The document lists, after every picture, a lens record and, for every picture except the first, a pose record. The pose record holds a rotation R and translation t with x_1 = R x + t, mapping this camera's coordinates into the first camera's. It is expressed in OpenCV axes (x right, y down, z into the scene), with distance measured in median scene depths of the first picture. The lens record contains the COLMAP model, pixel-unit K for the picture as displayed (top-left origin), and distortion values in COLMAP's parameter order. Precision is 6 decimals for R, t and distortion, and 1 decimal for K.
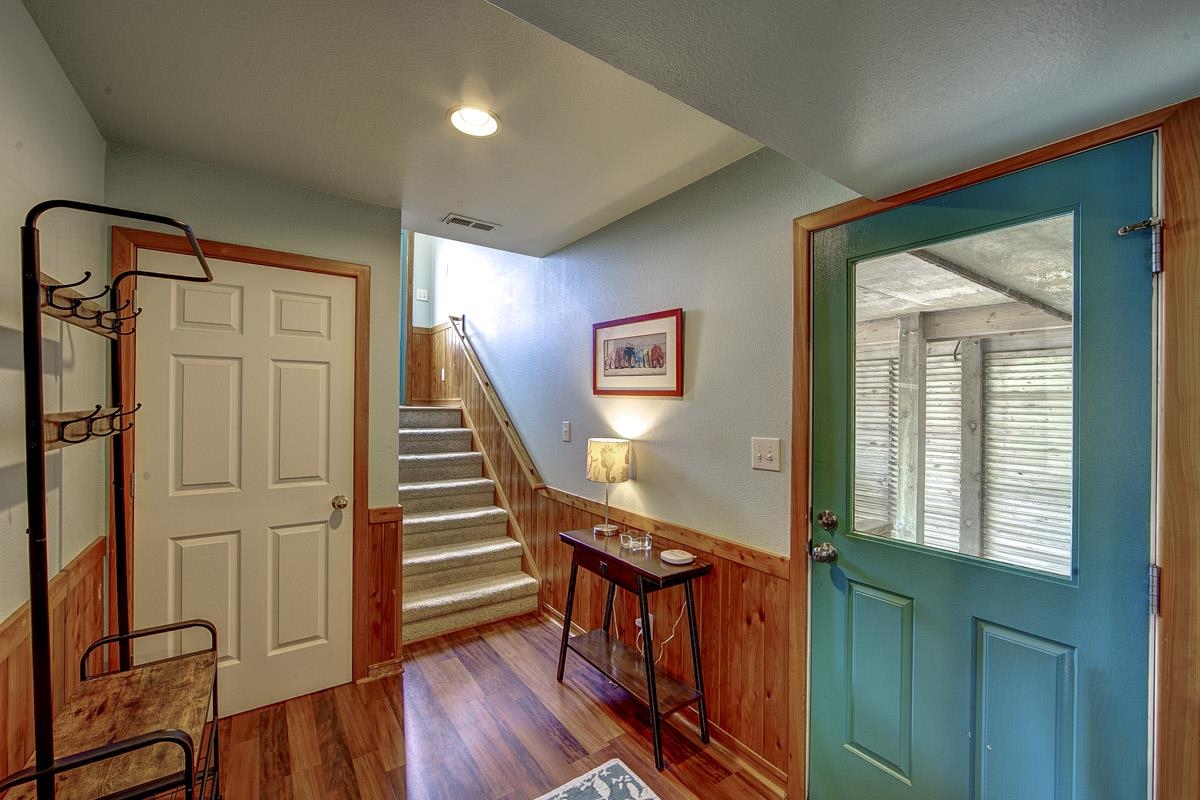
lens RADIAL K [[486.0, 0, 596.6], [0, 486.0, 402.1], [0, 0, 1]] dist [-0.006501, 0.000671]
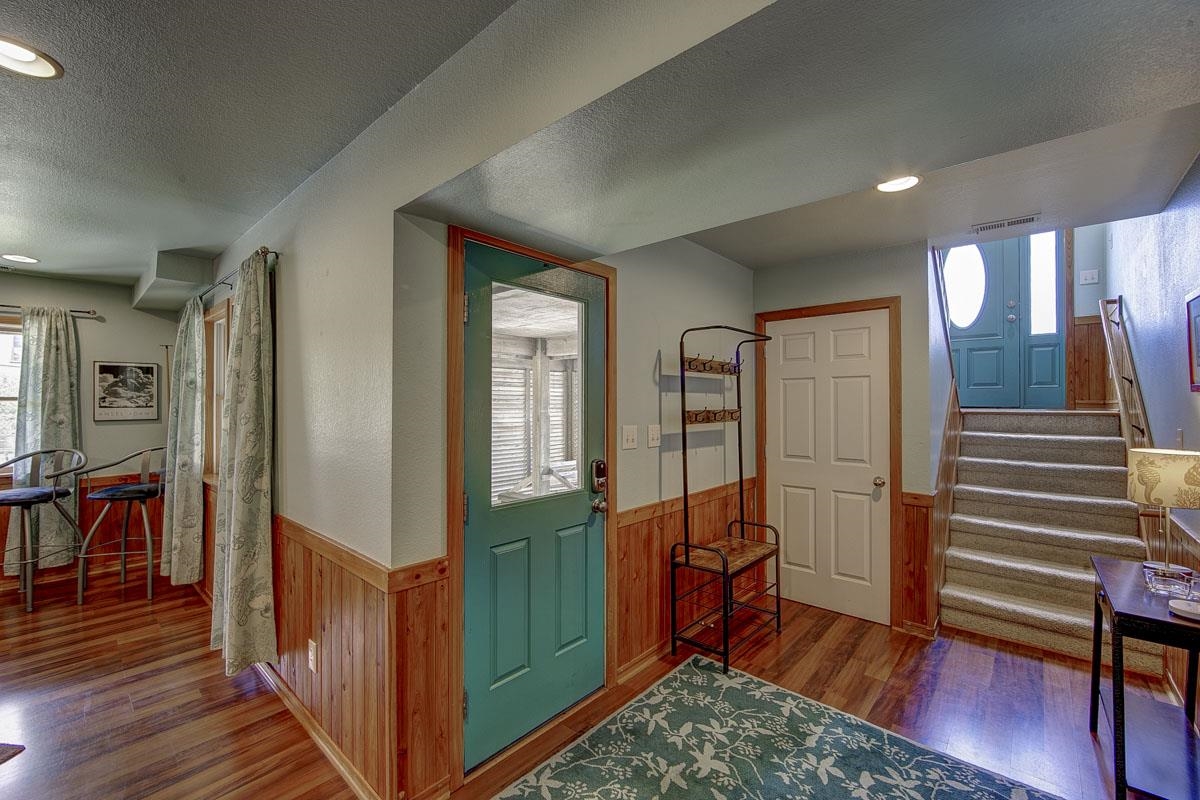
lens RADIAL K [[486.0, 0, 596.6], [0, 486.0, 402.1], [0, 0, 1]] dist [-0.006501, 0.000671]
pose [[0.226826, -0.015000, -0.973820, 0.554512], [0.004014, 0.999887, -0.014467, 0.007023], [0.973927, -0.000628, 0.226861, -0.035450]]
